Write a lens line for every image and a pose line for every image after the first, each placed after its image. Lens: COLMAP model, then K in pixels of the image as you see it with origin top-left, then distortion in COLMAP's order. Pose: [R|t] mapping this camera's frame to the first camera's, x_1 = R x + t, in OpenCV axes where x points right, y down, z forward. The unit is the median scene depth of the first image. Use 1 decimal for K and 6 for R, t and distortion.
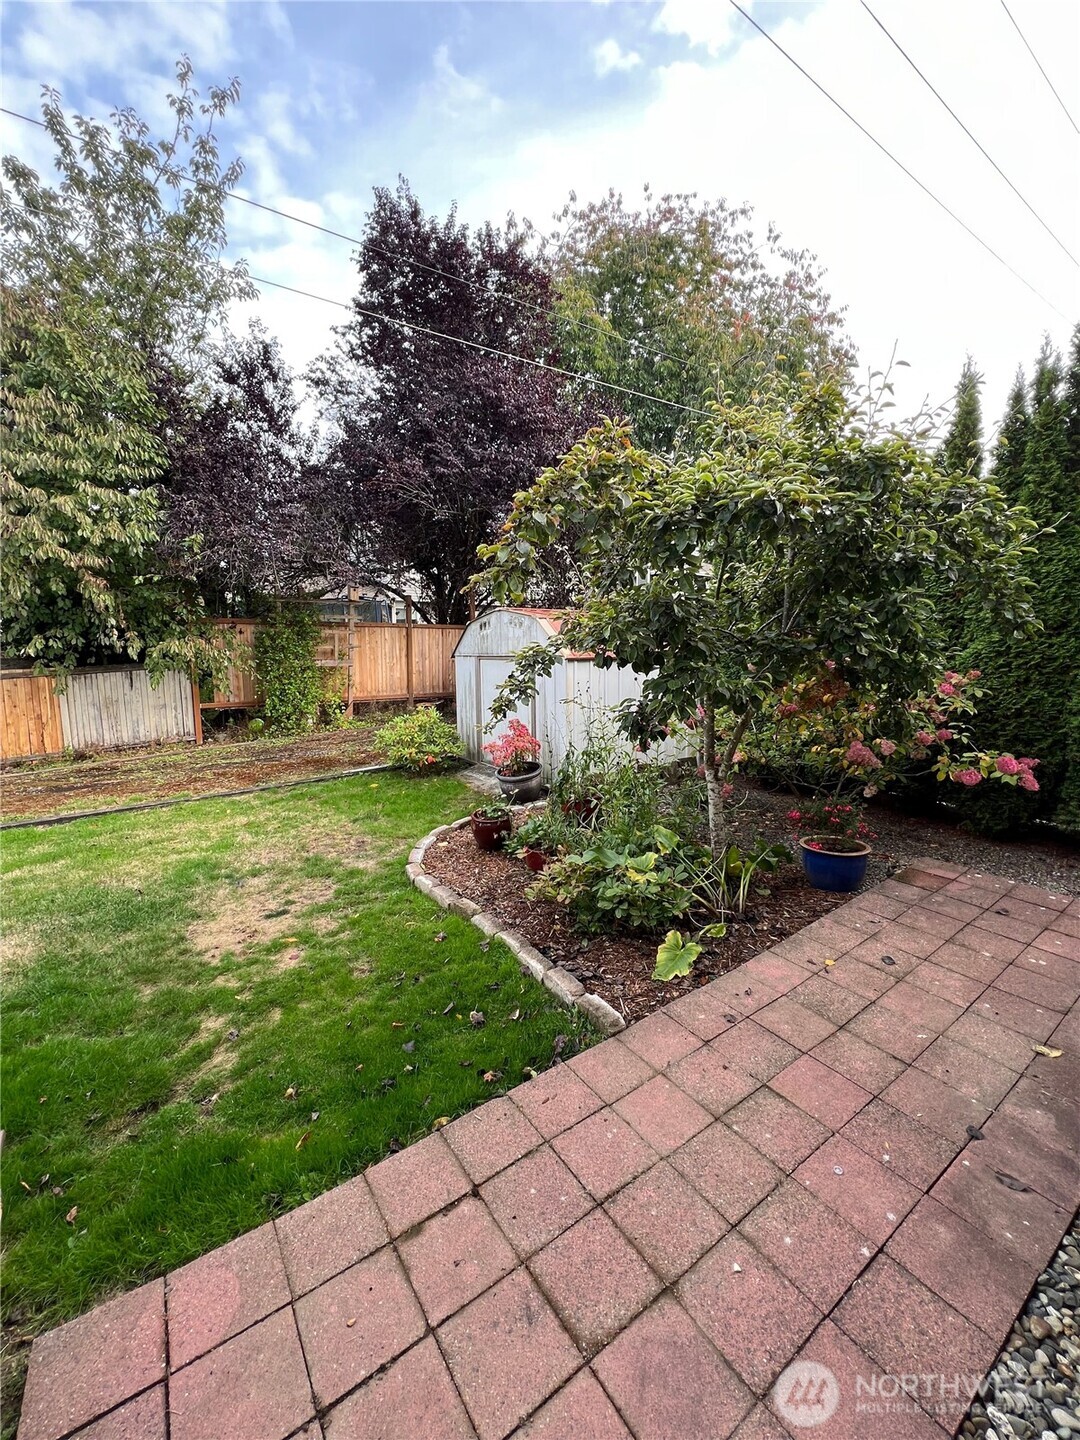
lens RADIAL K [[577.0, 0, 540.0], [0, 577.0, 720.0], [0, 0, 1]] dist [0.000266, 0.001038]
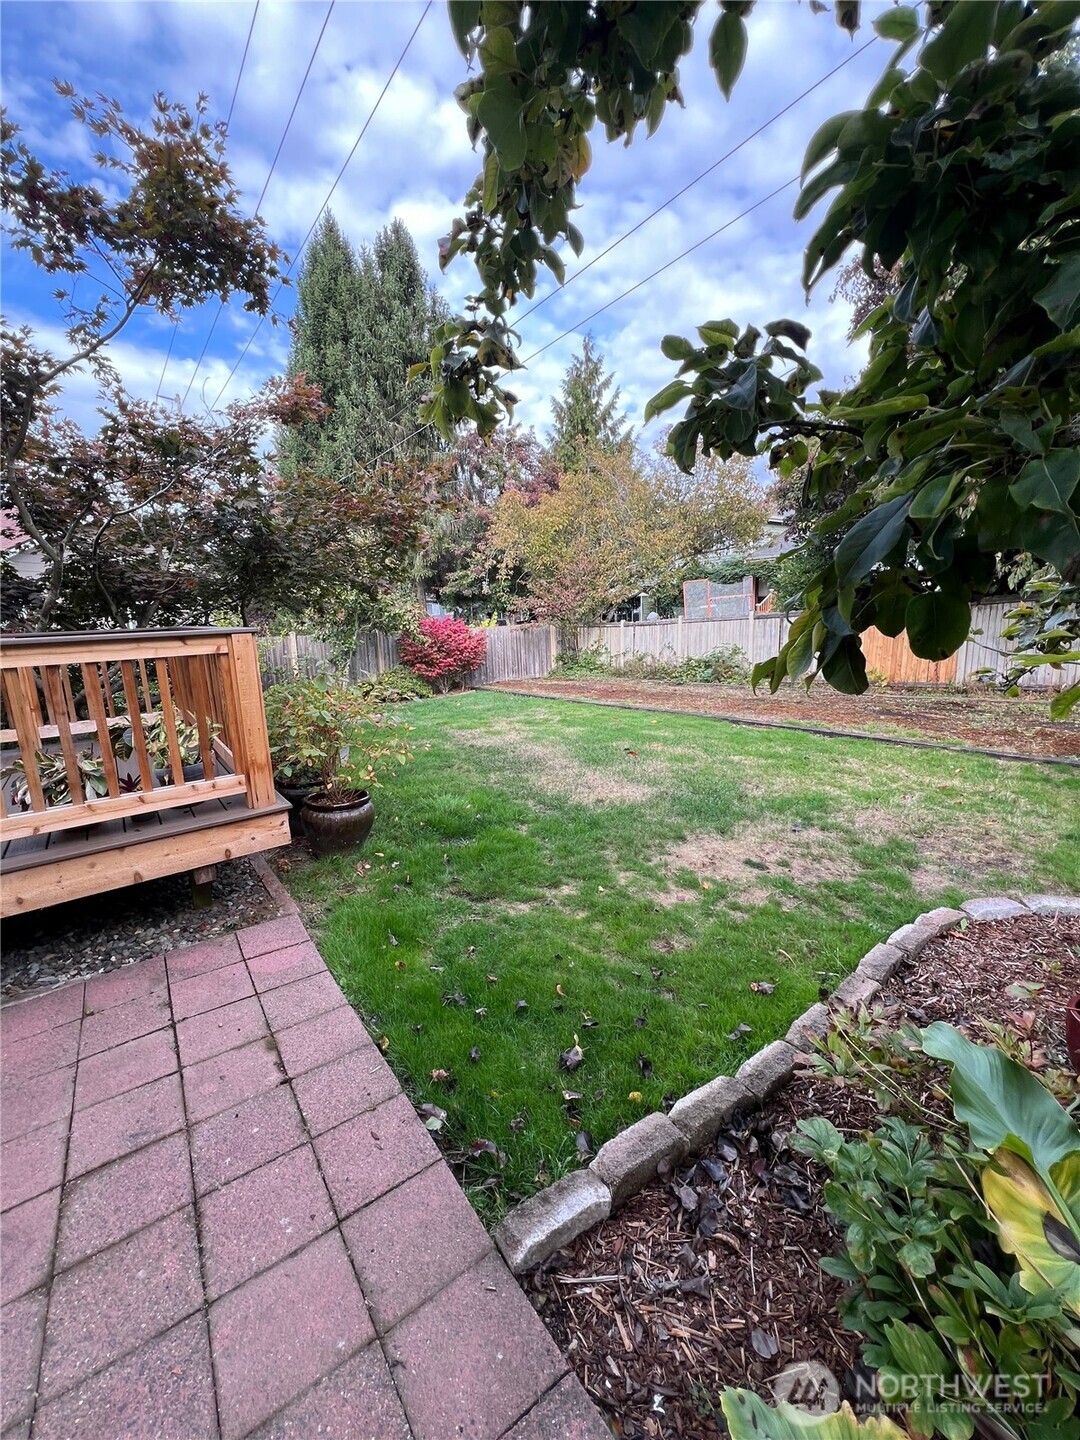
lens RADIAL K [[577.0, 0, 540.0], [0, 577.0, 720.0], [0, 0, 1]] dist [0.000266, 0.001038]
pose [[0.013131, 0.188978, -0.981894, 0.356682], [-0.090738, 0.978152, 0.187044, -0.010411], [0.995788, 0.086639, 0.029991, 0.638708]]
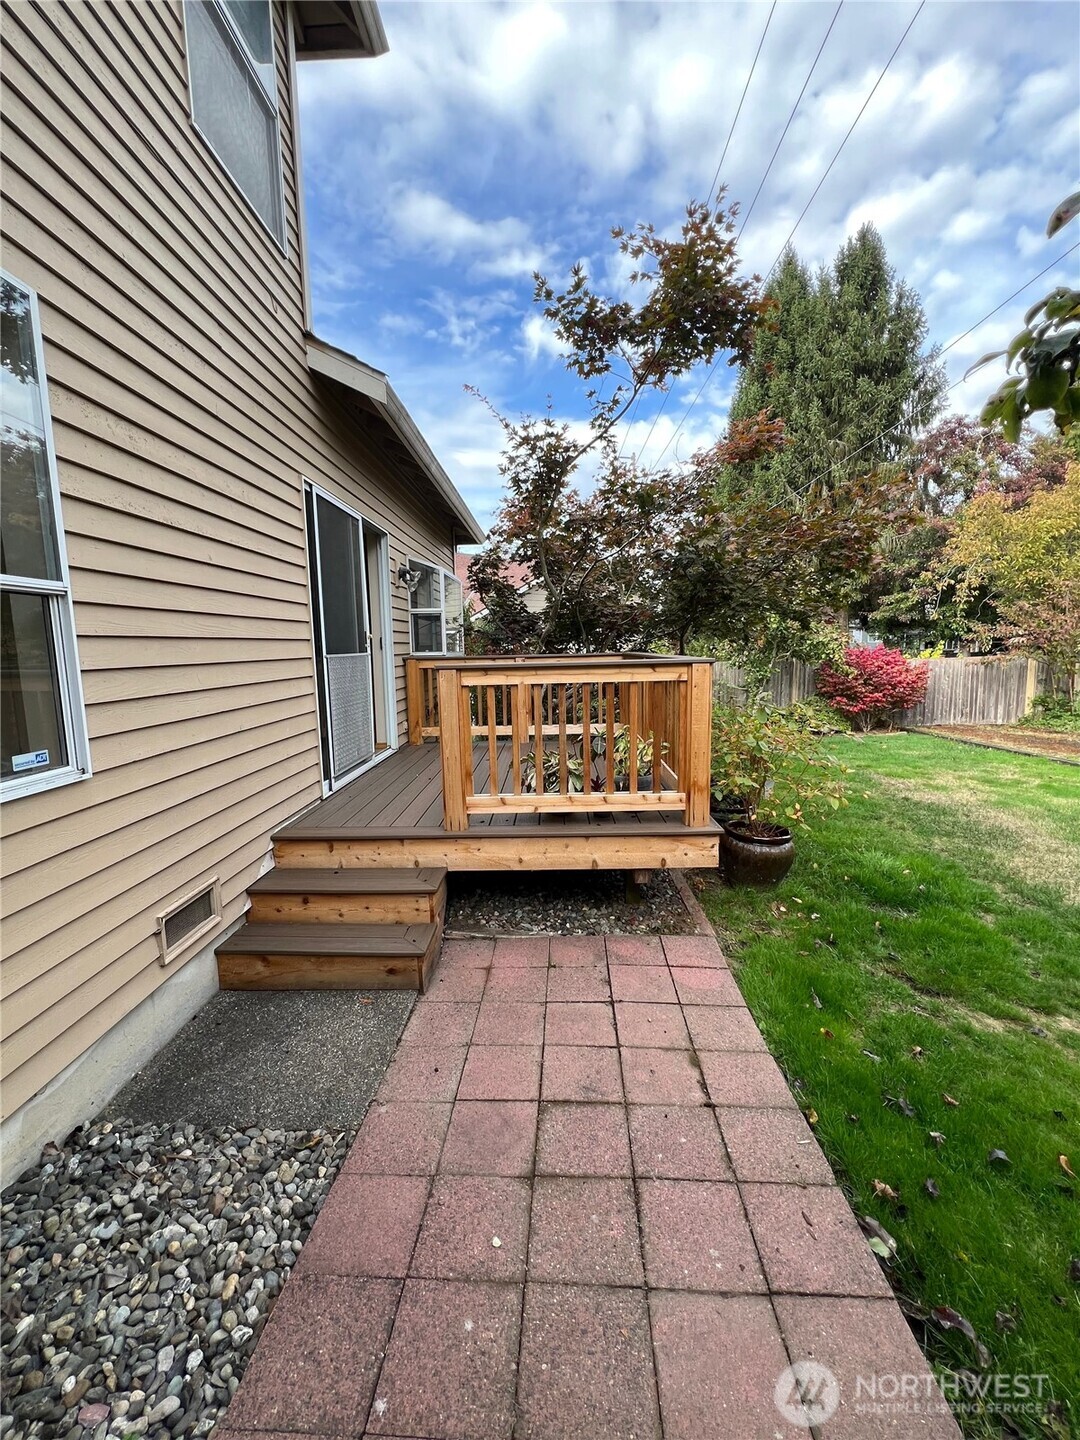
lens RADIAL K [[577.0, 0, 540.0], [0, 577.0, 720.0], [0, 0, 1]] dist [0.000266, 0.001038]
pose [[-0.612117, 0.112951, -0.782659, 0.371846], [-0.078783, 0.976111, 0.202485, -0.012940], [0.786833, 0.185604, -0.588595, 0.583749]]
